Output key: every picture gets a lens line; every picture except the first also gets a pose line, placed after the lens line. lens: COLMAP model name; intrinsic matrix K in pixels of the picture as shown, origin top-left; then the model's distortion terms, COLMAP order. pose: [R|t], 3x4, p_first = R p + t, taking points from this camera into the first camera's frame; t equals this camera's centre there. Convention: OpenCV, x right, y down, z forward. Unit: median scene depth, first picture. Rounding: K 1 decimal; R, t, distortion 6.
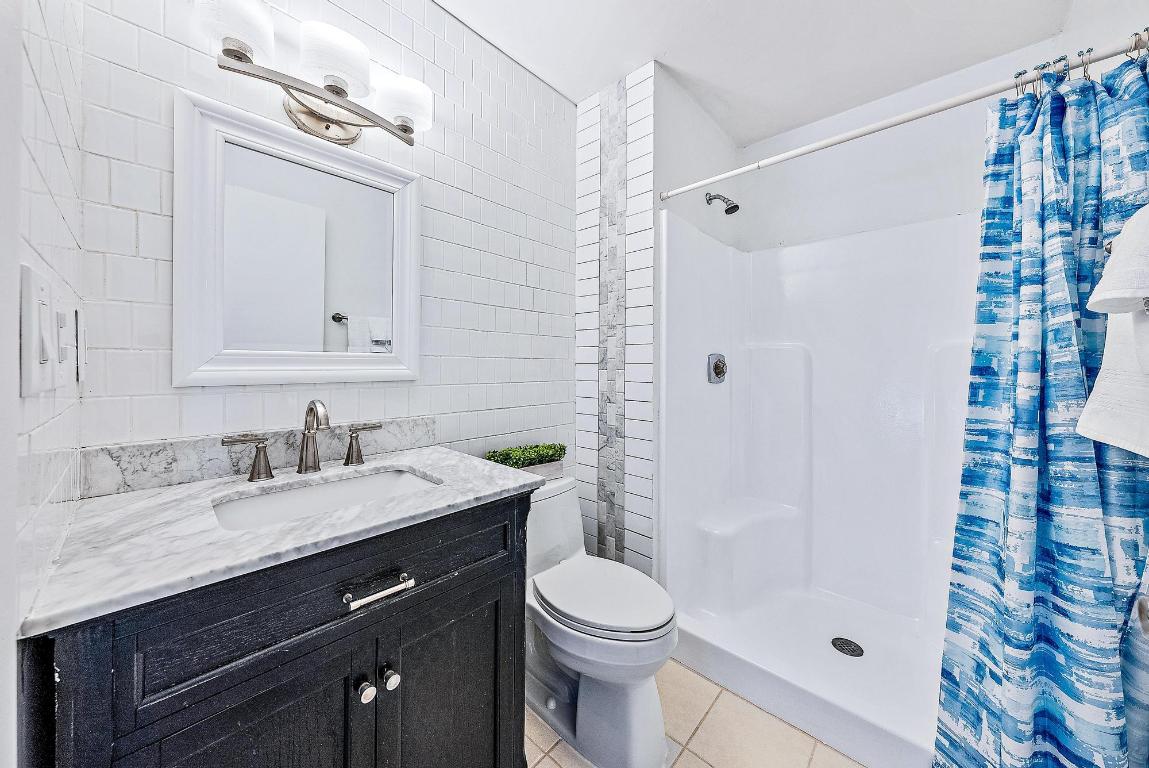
lens RADIAL K [[398.4, 0, 564.2], [0, 398.4, 366.8], [0, 0, 1]] dist [-0.002570, -0.000087]
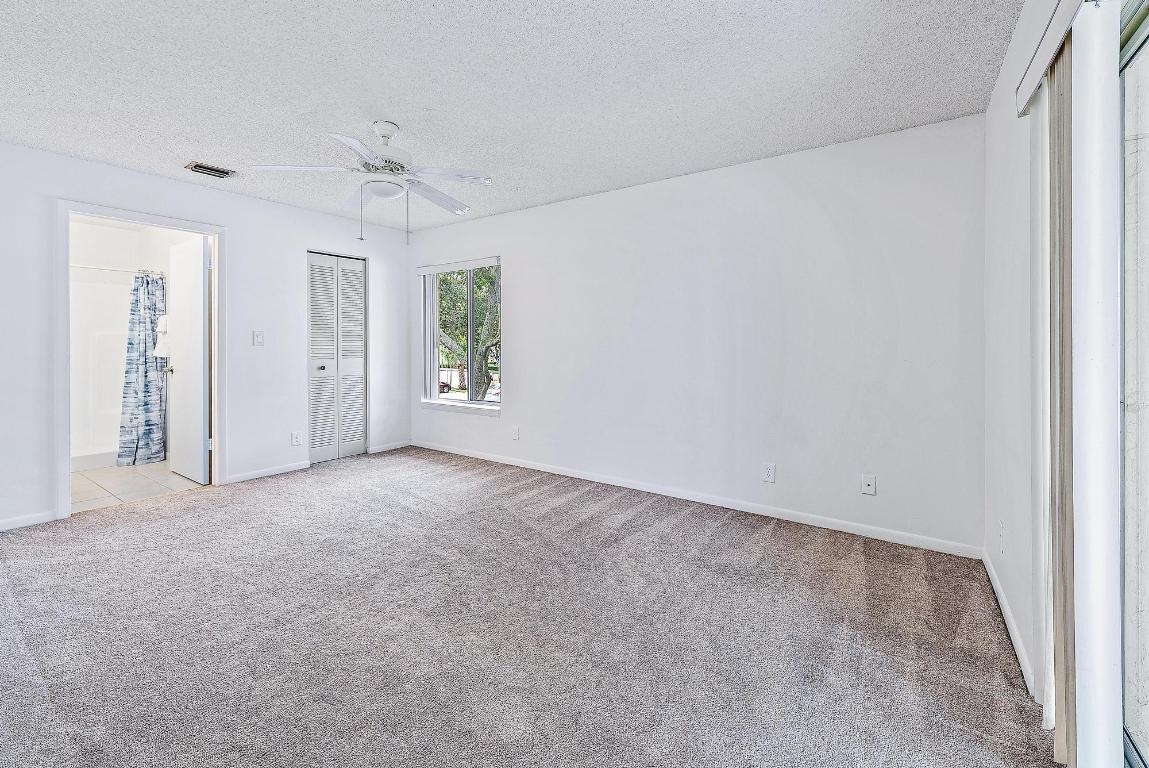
lens RADIAL K [[464.4, 0, 582.2], [0, 464.4, 342.8], [0, 0, 1]] dist [-0.000606, -0.000066]
pose [[-0.156073, -0.000827, 0.987745, -4.477386], [0.003630, 0.999992, 0.001411, 0.012911], [-0.987739, 0.003806, -0.156069, -2.881302]]
